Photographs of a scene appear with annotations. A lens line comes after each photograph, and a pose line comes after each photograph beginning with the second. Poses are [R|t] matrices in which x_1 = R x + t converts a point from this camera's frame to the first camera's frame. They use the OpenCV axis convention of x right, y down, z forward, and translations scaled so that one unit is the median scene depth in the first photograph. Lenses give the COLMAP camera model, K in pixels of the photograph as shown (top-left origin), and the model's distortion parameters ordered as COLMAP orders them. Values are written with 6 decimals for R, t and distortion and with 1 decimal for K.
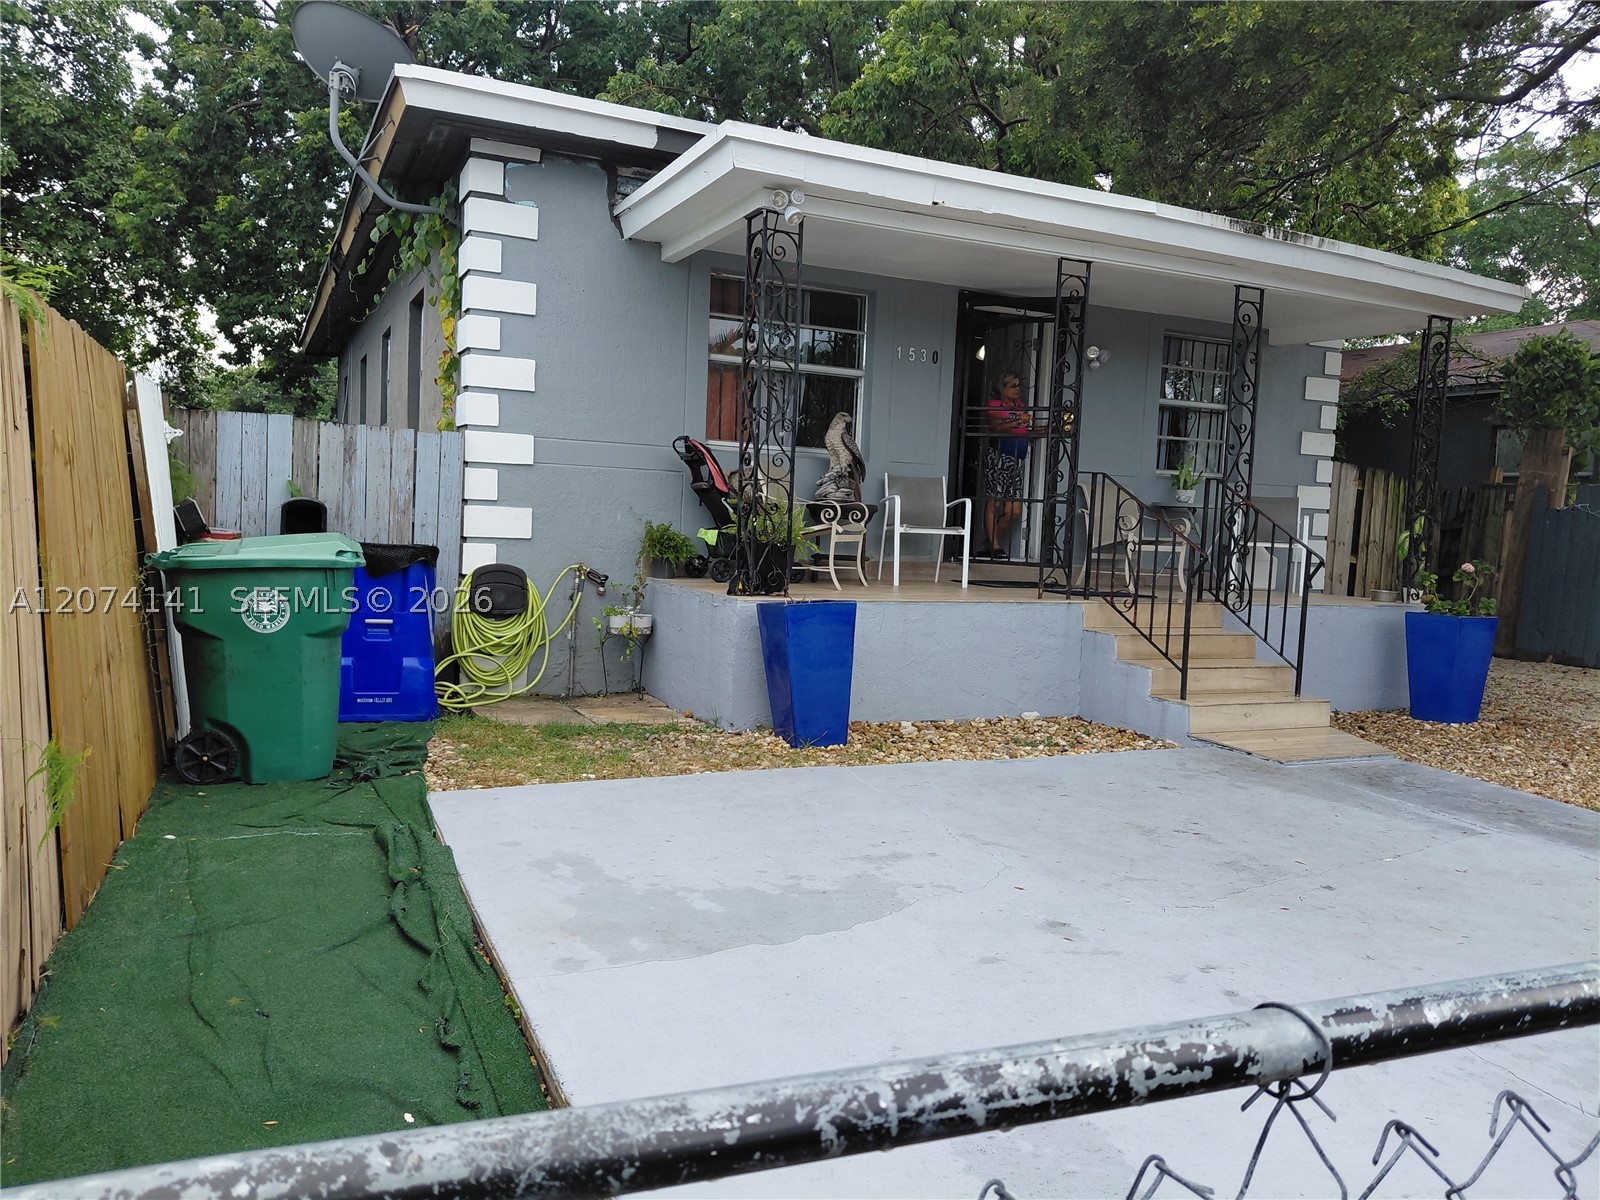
lens RADIAL K [[1193.7, 0, 800.0], [0, 1193.7, 600.0], [0, 0, 1]] dist [0.129931, -0.345311]
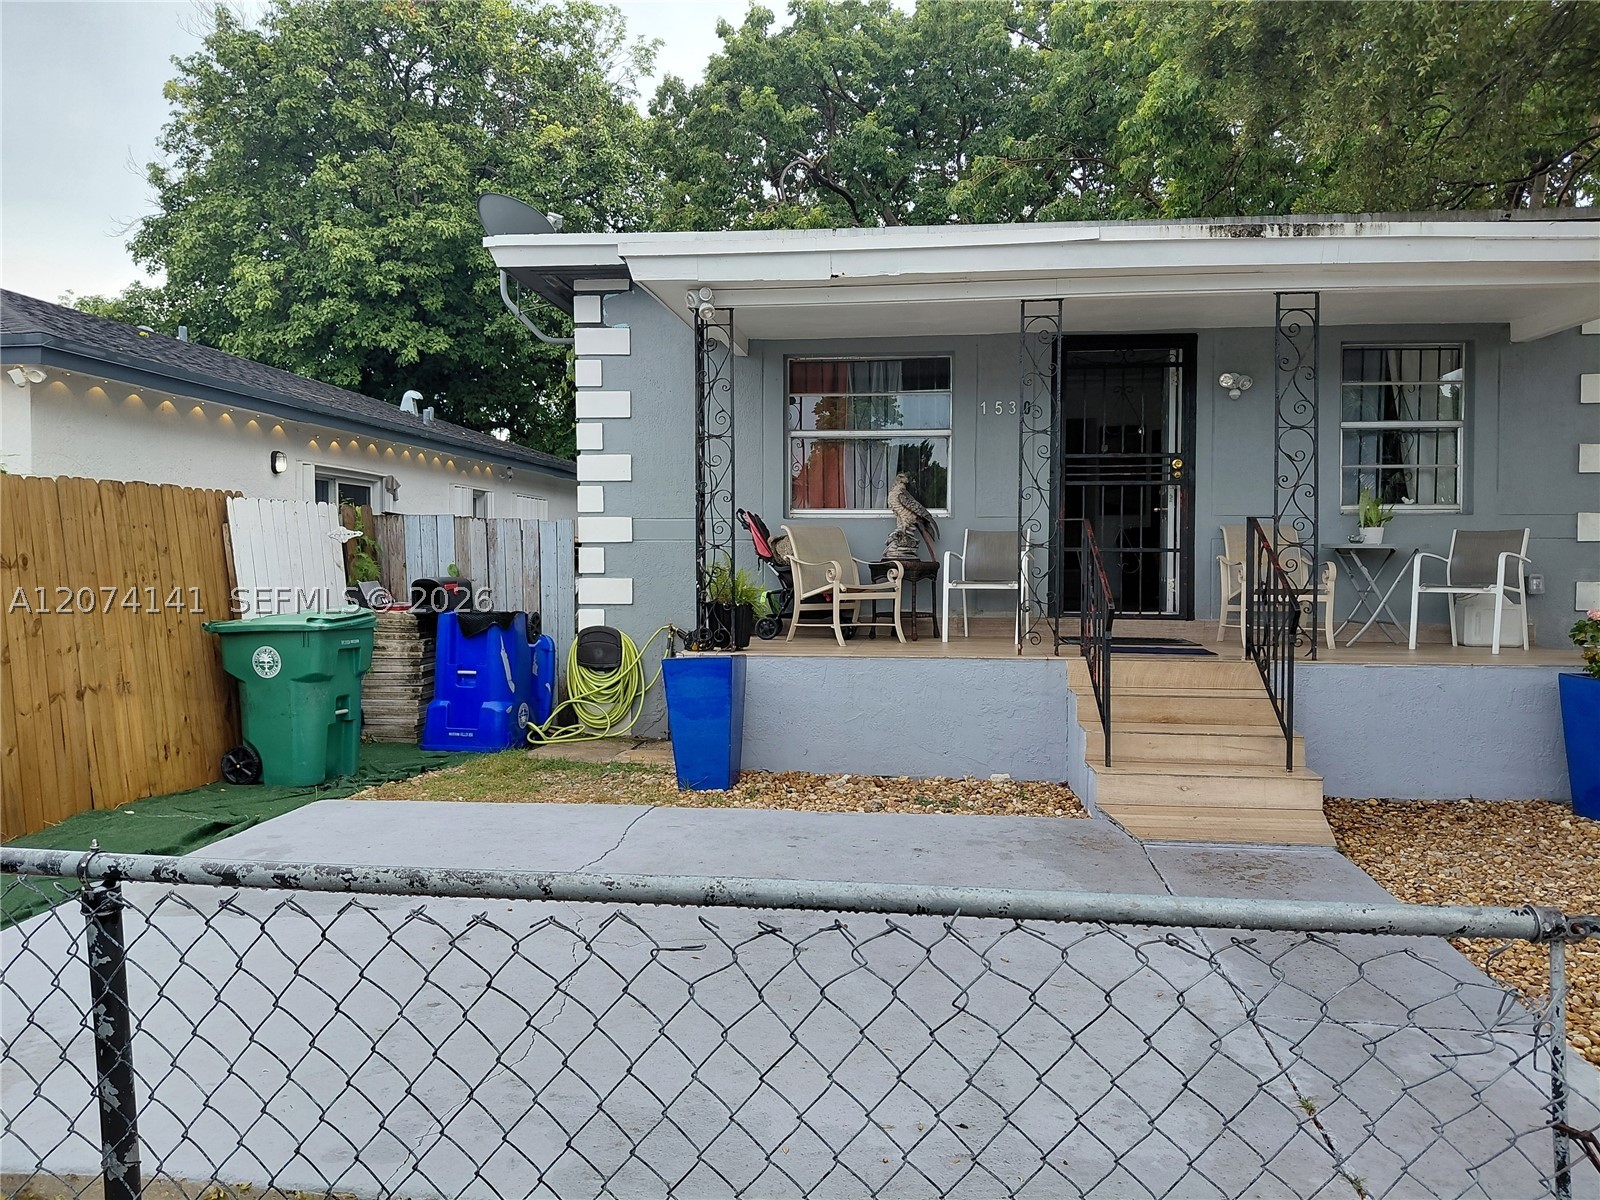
lens RADIAL K [[1193.7, 0, 800.0], [0, 1193.7, 600.0], [0, 0, 1]] dist [0.129931, -0.345311]
pose [[0.840812, -0.024877, -0.540755, 0.565506], [-0.003231, 0.998695, -0.050968, 0.004496], [0.541317, 0.044602, 0.839635, 0.104987]]
